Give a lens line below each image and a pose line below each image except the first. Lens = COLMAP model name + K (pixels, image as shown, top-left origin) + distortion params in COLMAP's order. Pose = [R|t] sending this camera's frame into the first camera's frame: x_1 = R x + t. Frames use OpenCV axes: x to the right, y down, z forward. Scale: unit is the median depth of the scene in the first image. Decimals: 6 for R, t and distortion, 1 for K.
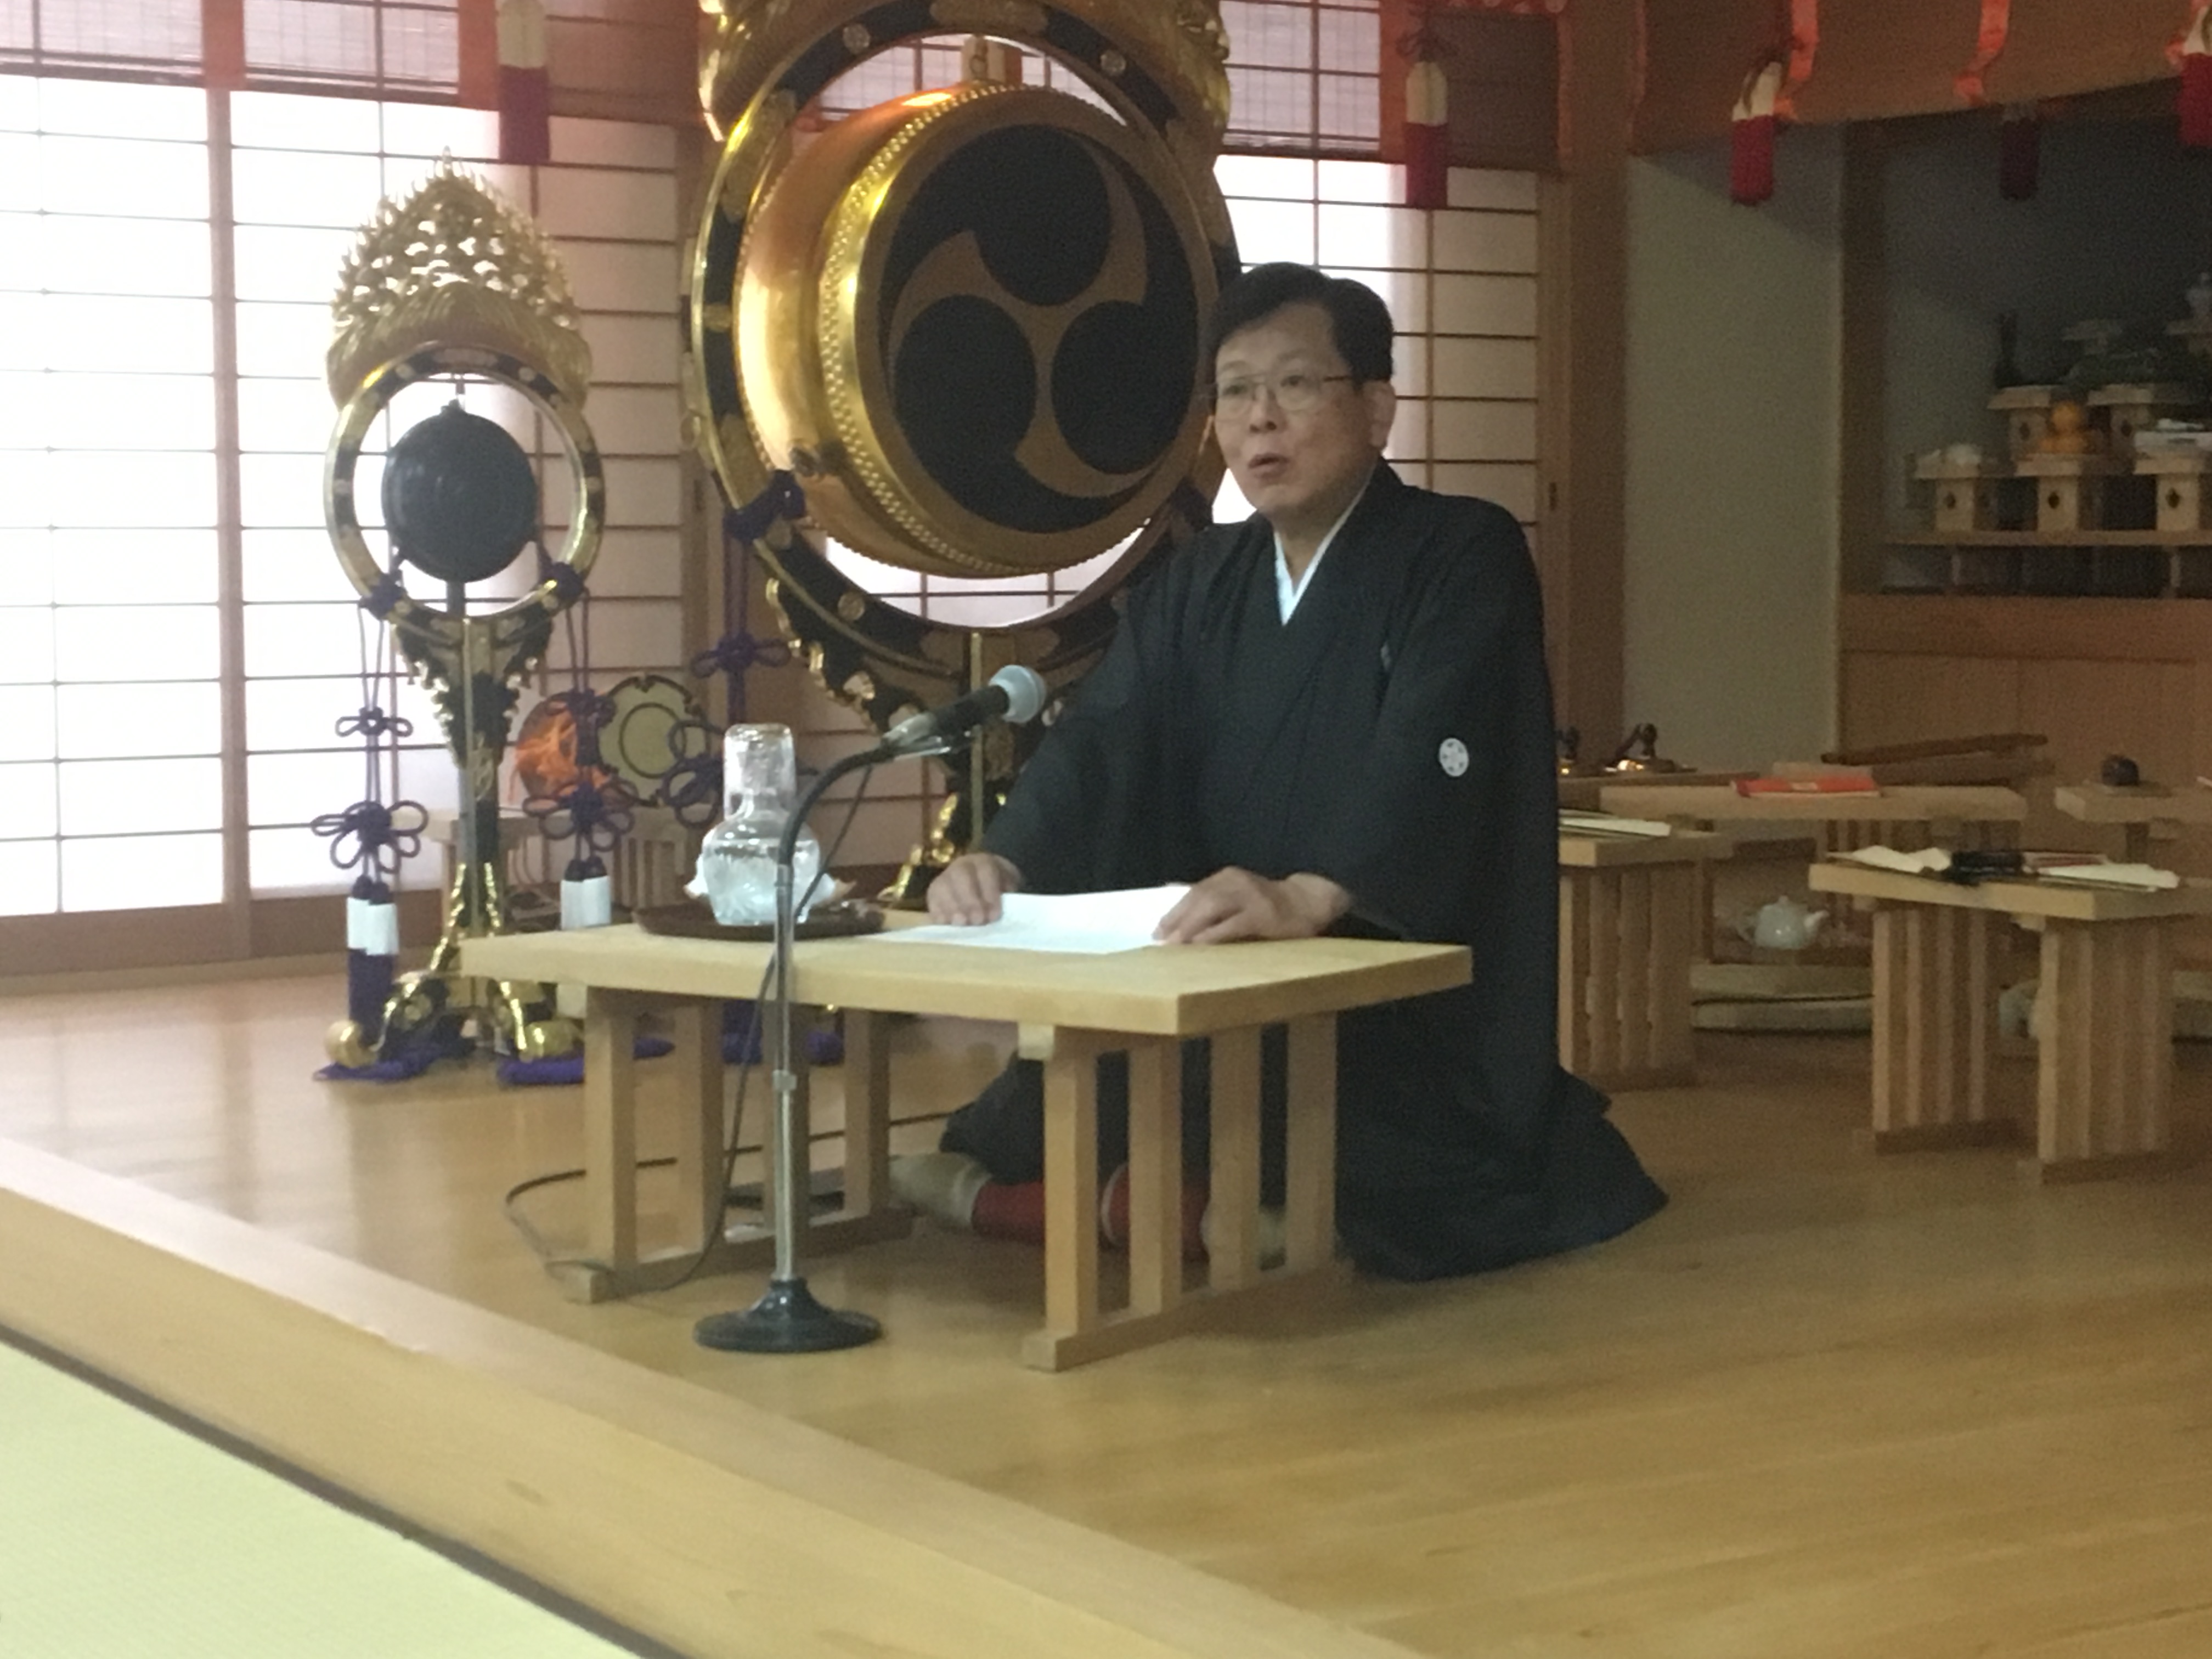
lens RADIAL K [[4052.0, 0, 1106.0], [0, 4052.0, 829.5], [0, 0, 1]] dist [0.142554, -0.243078]
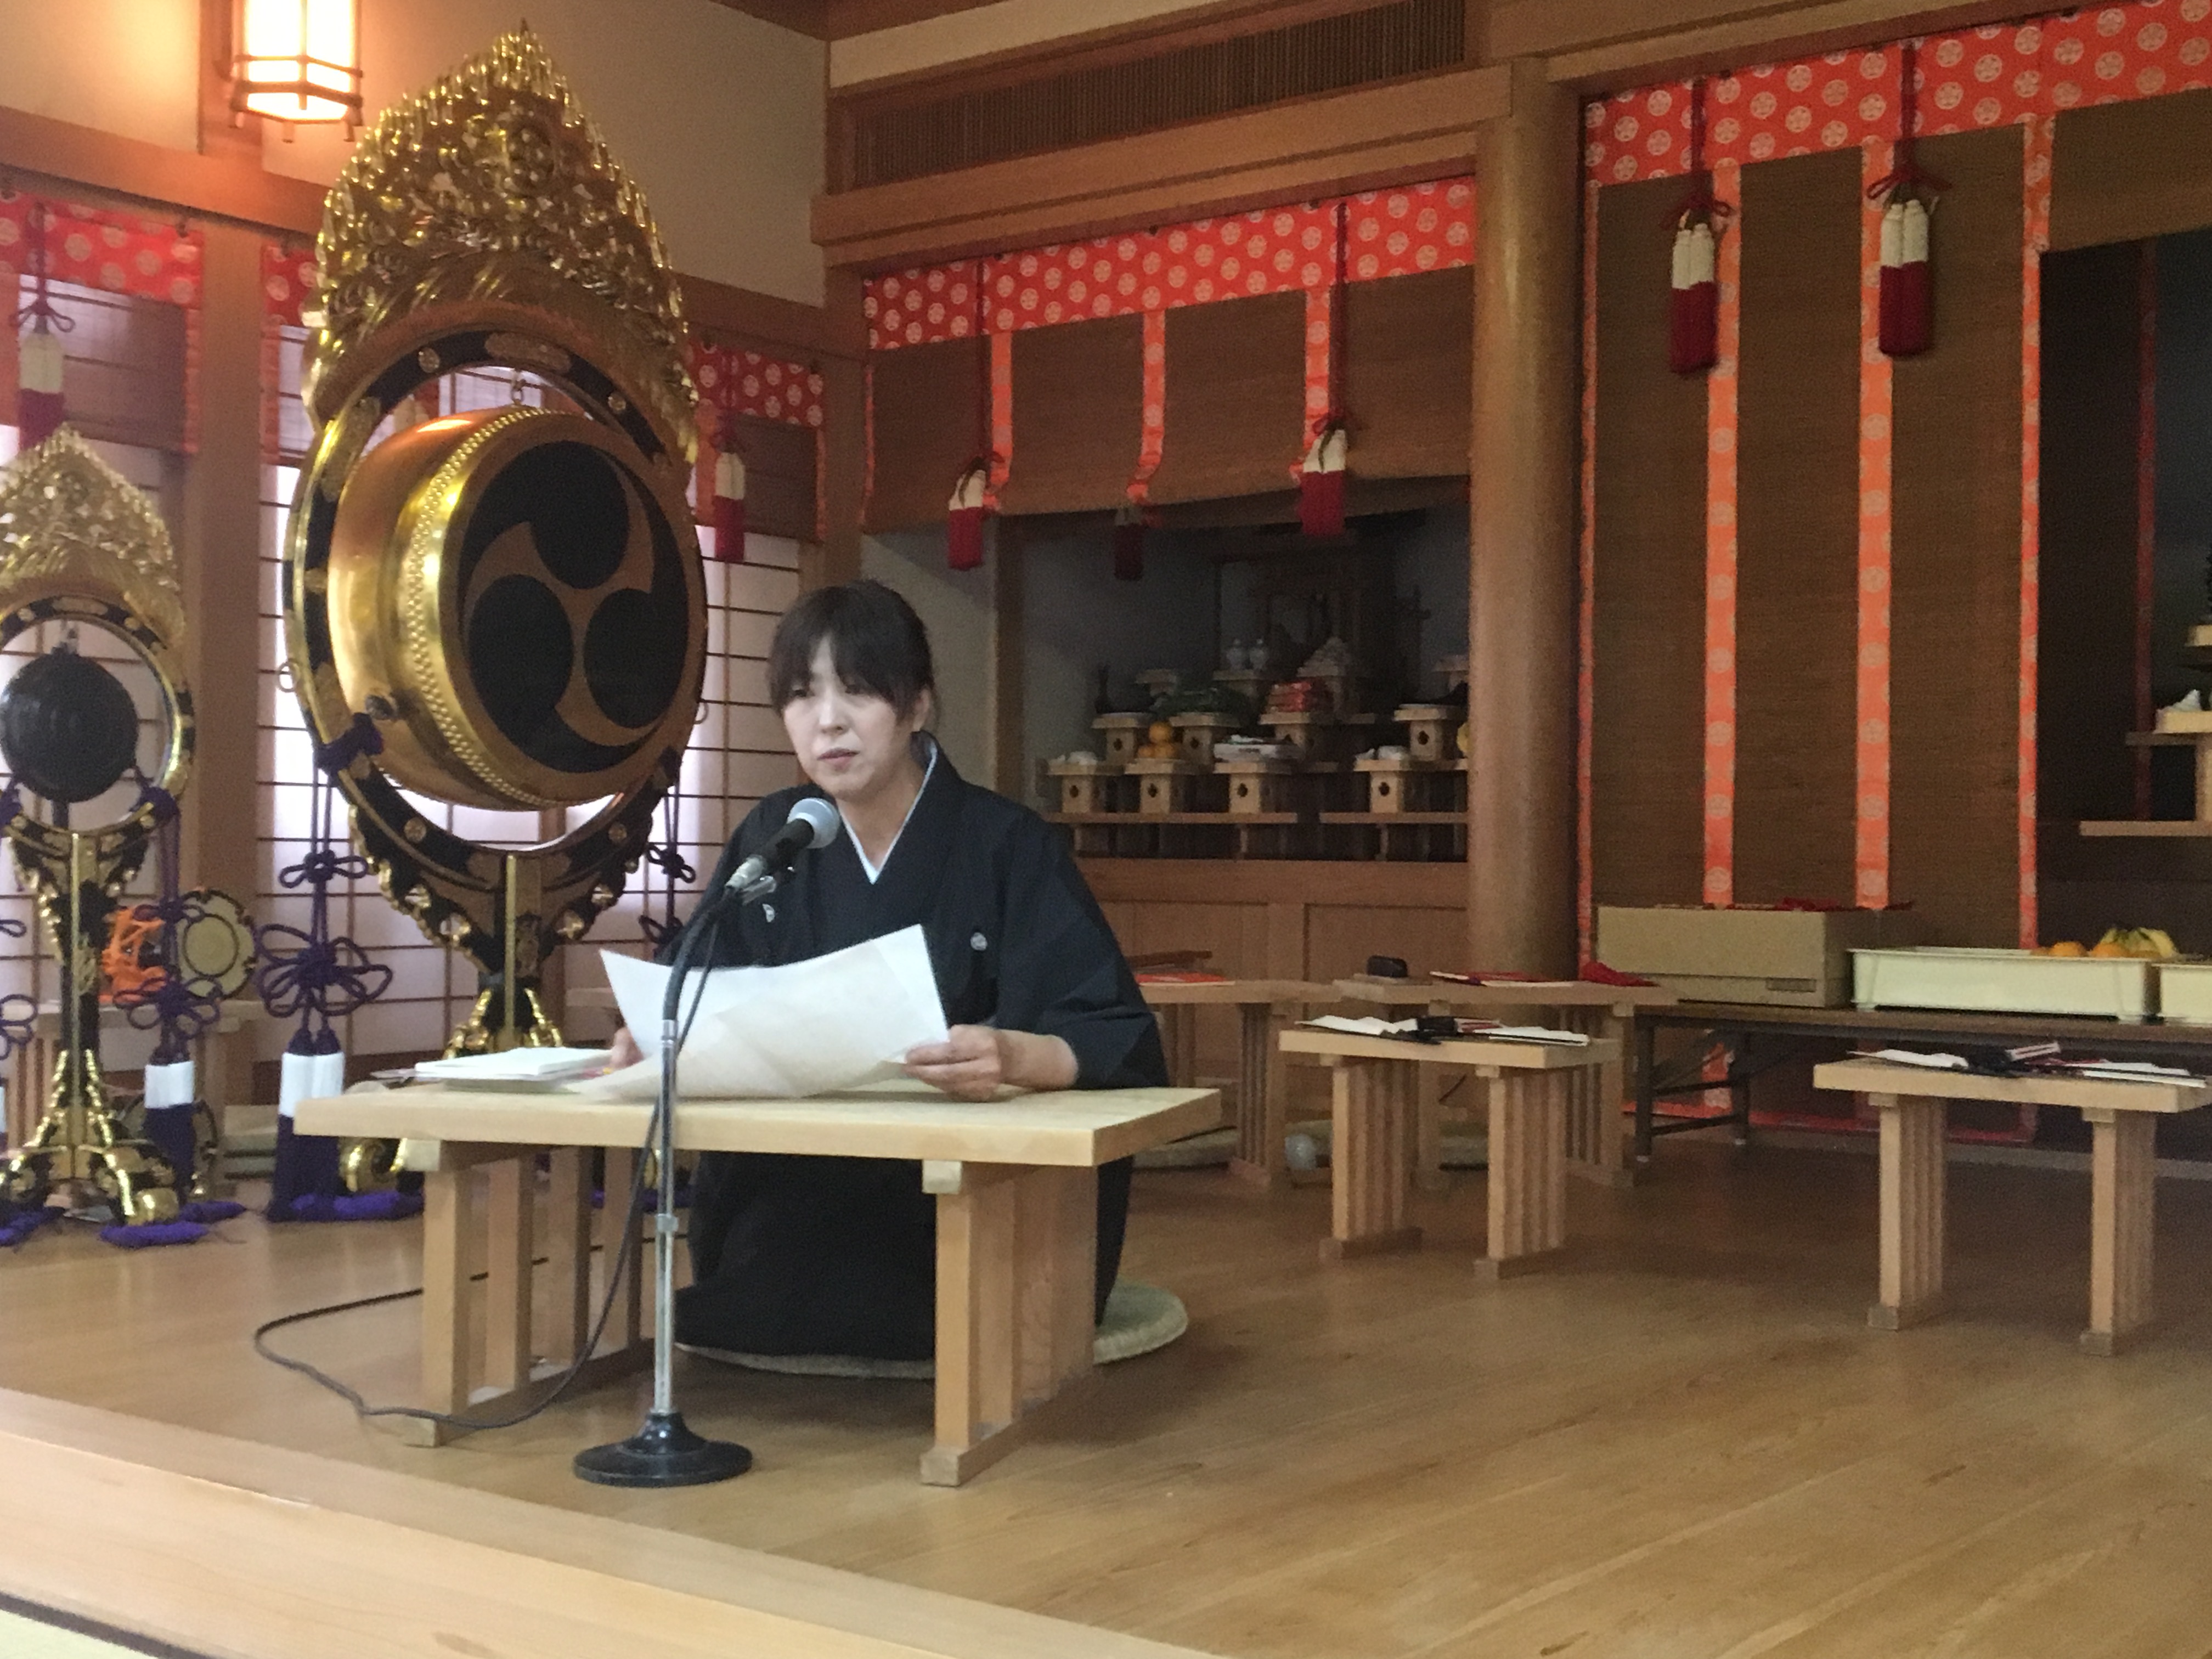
lens RADIAL K [[2714.8, 0, 1106.0], [0, 2714.8, 829.5], [0, 0, 1]] dist [0.180594, -0.367556]
pose [[0.947361, 0.015611, 0.319787, -0.129602], [0.010241, 0.996822, -0.079000, 0.010715], [-0.320004, 0.078116, 0.944190, 0.177074]]
